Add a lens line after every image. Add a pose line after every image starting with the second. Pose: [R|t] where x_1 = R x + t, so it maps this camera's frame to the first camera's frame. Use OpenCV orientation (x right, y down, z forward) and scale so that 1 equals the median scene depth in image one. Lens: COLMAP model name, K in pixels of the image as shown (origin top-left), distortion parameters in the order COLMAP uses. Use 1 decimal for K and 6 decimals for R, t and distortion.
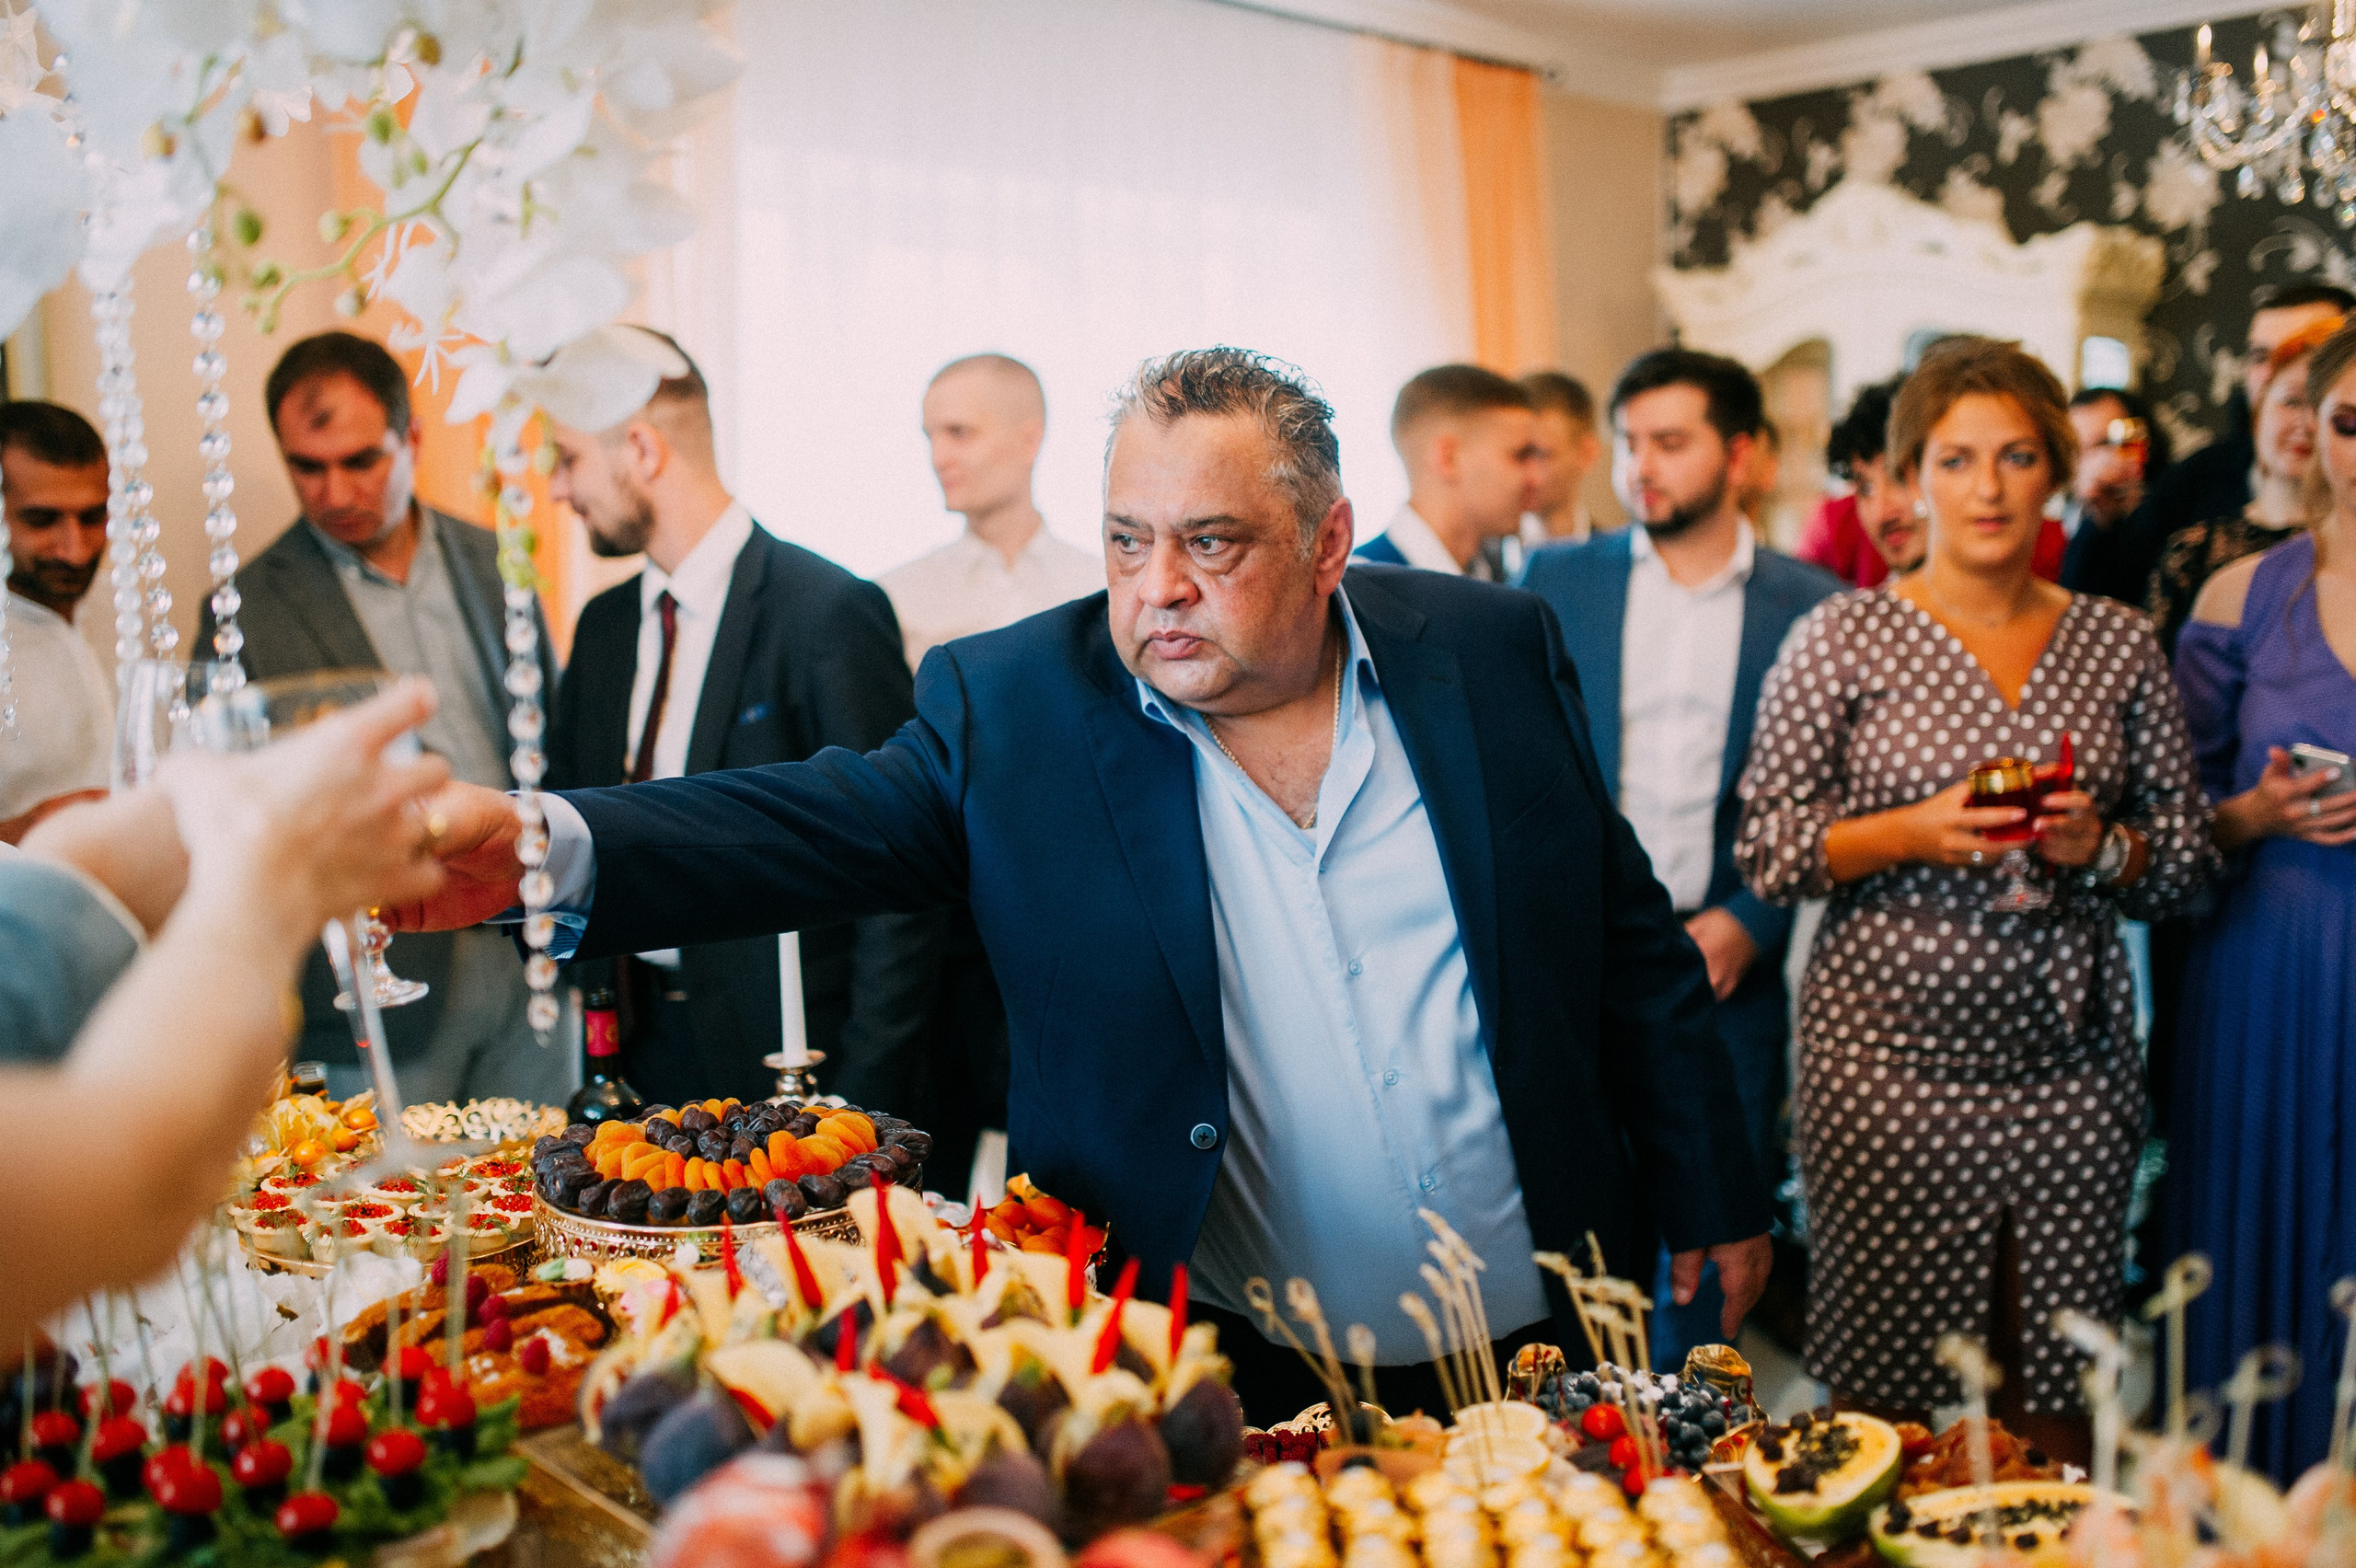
lens RADIAL K [[2387.5, 0, 1178.0], [0, 2387.5, 784.0], [0, 0, 1]] dist [0.000561, 0.030718]
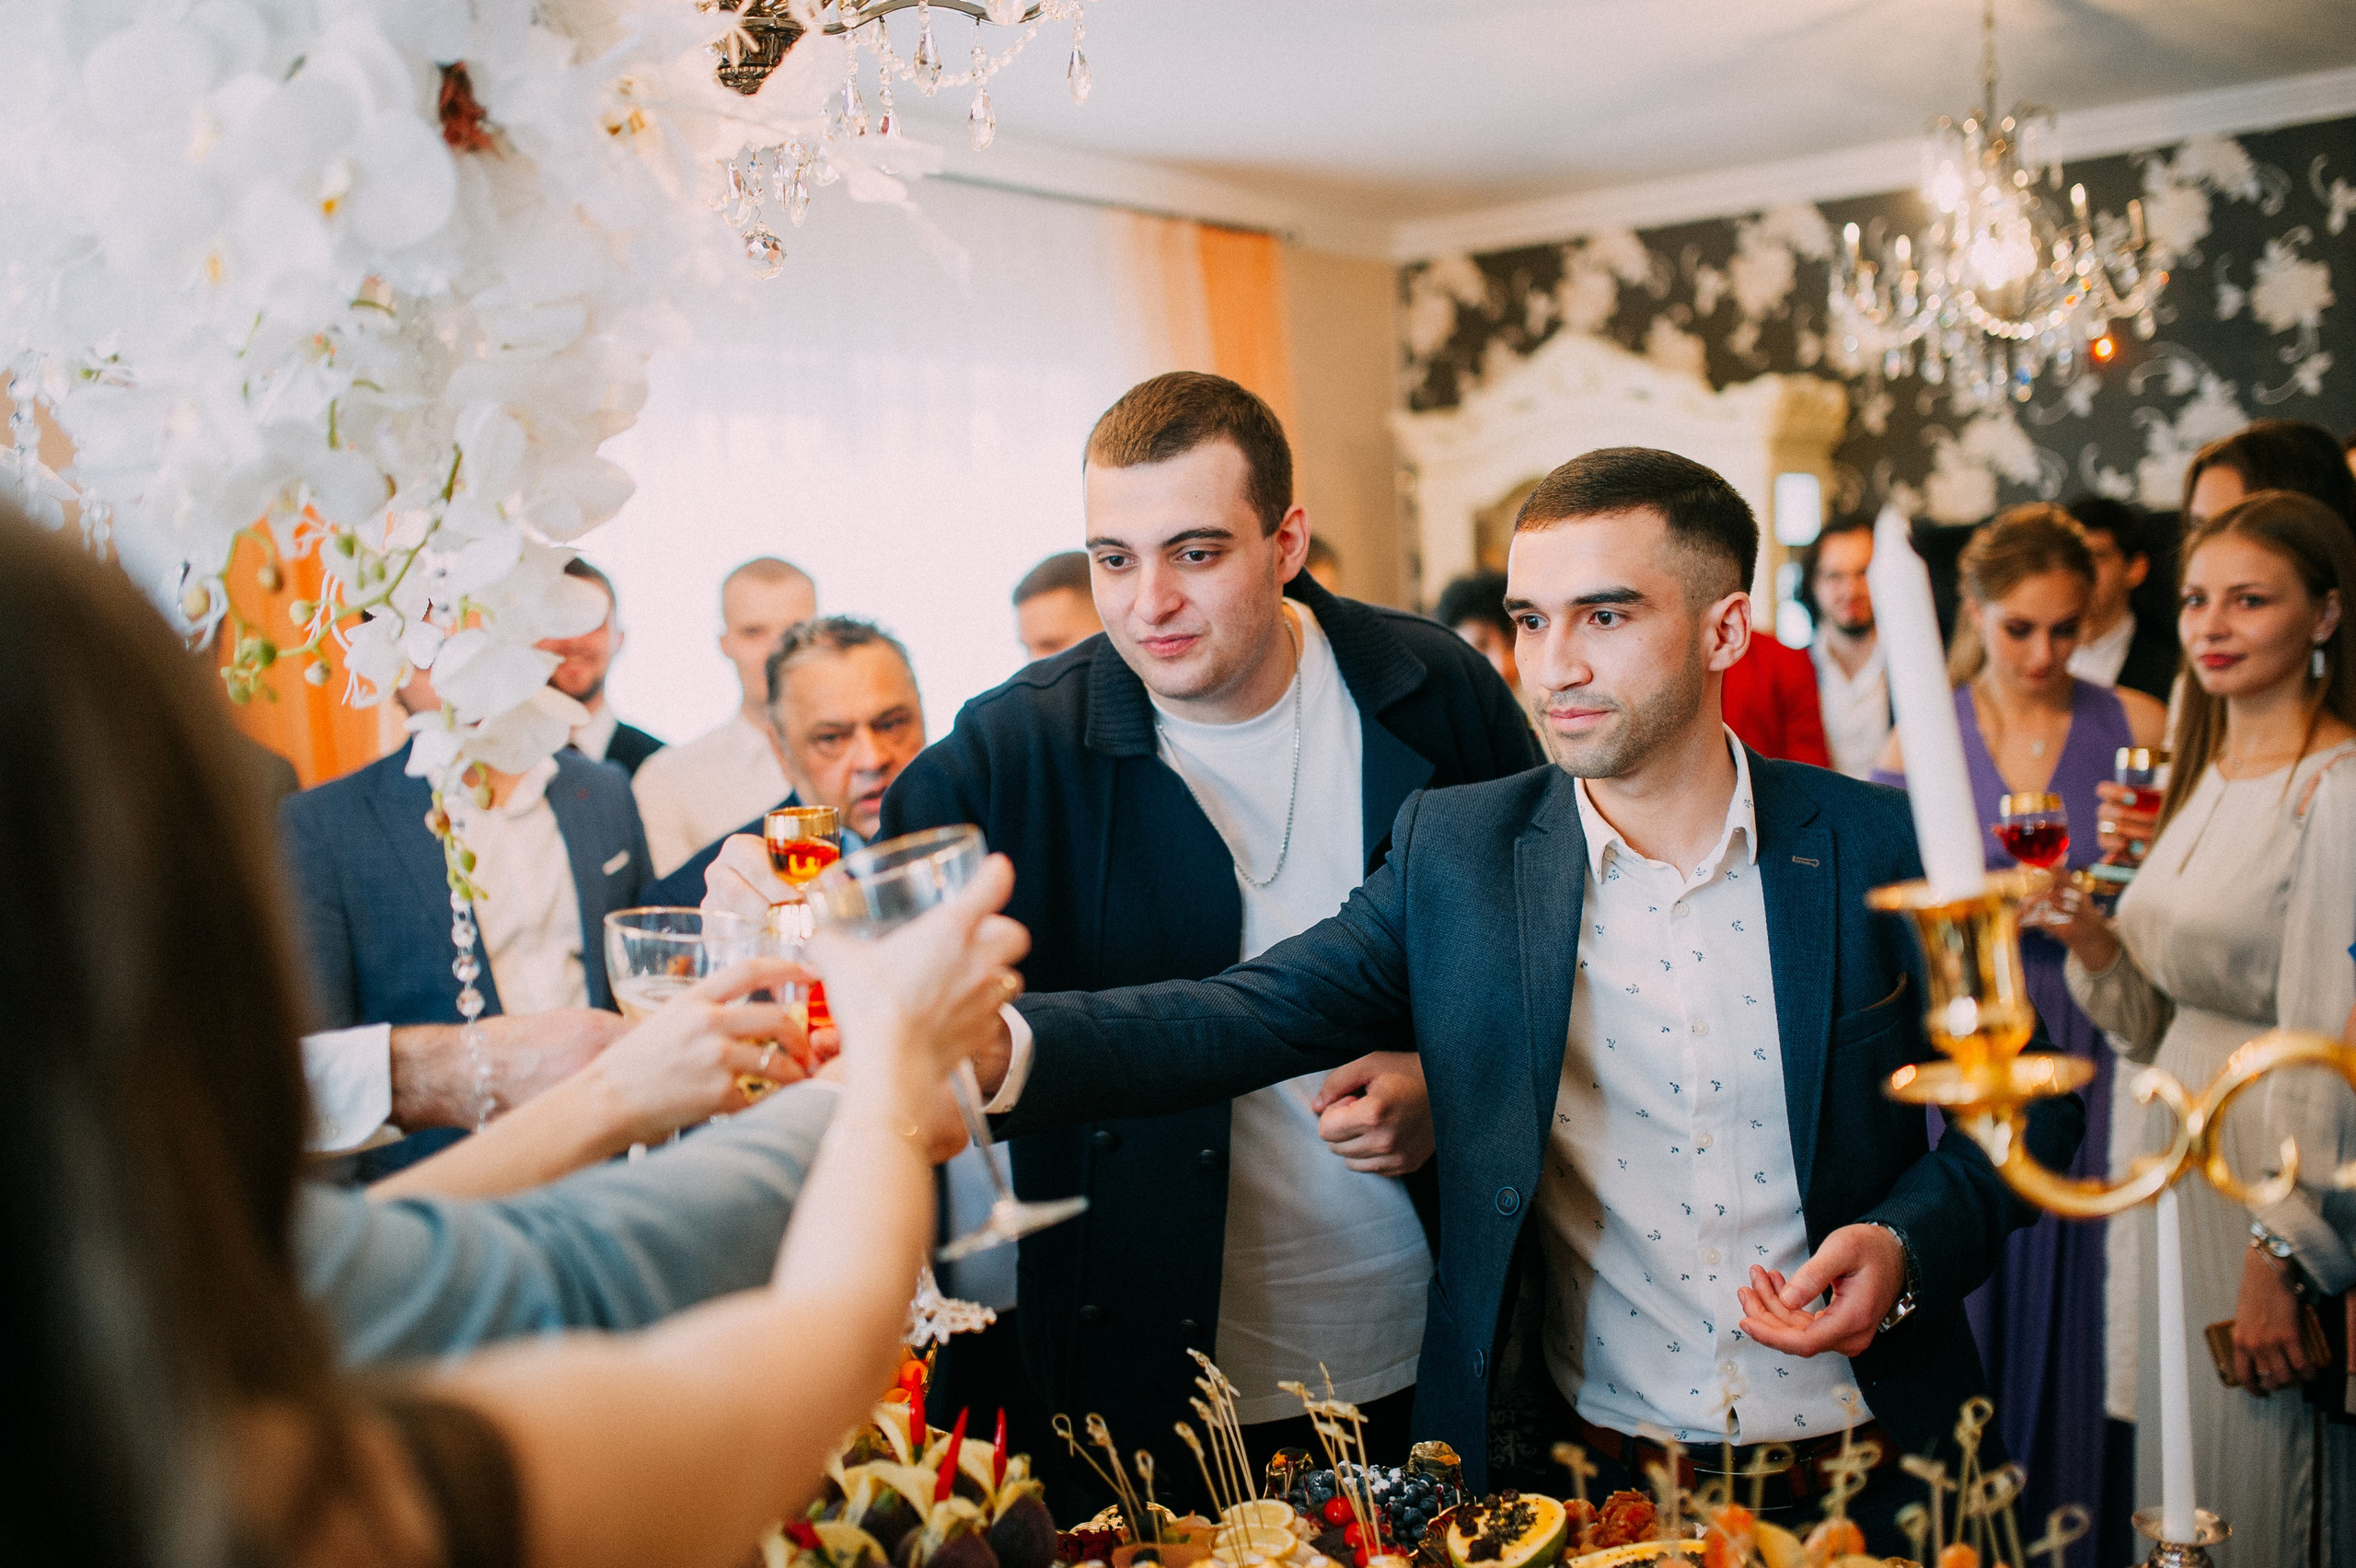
lens RADIAL K [[2387.5, 0, 1178.0], [0, 2387.5, 784.0], [0, 0, 1]] dist [0.000561, 0.030718]
pose [[0.995032, -0.028234, 0.095468, -0.014088], [0.031480, 0.998970, -0.032669, -0.069848], [-0.094447, 0.035512, 0.994896, -0.232630]]
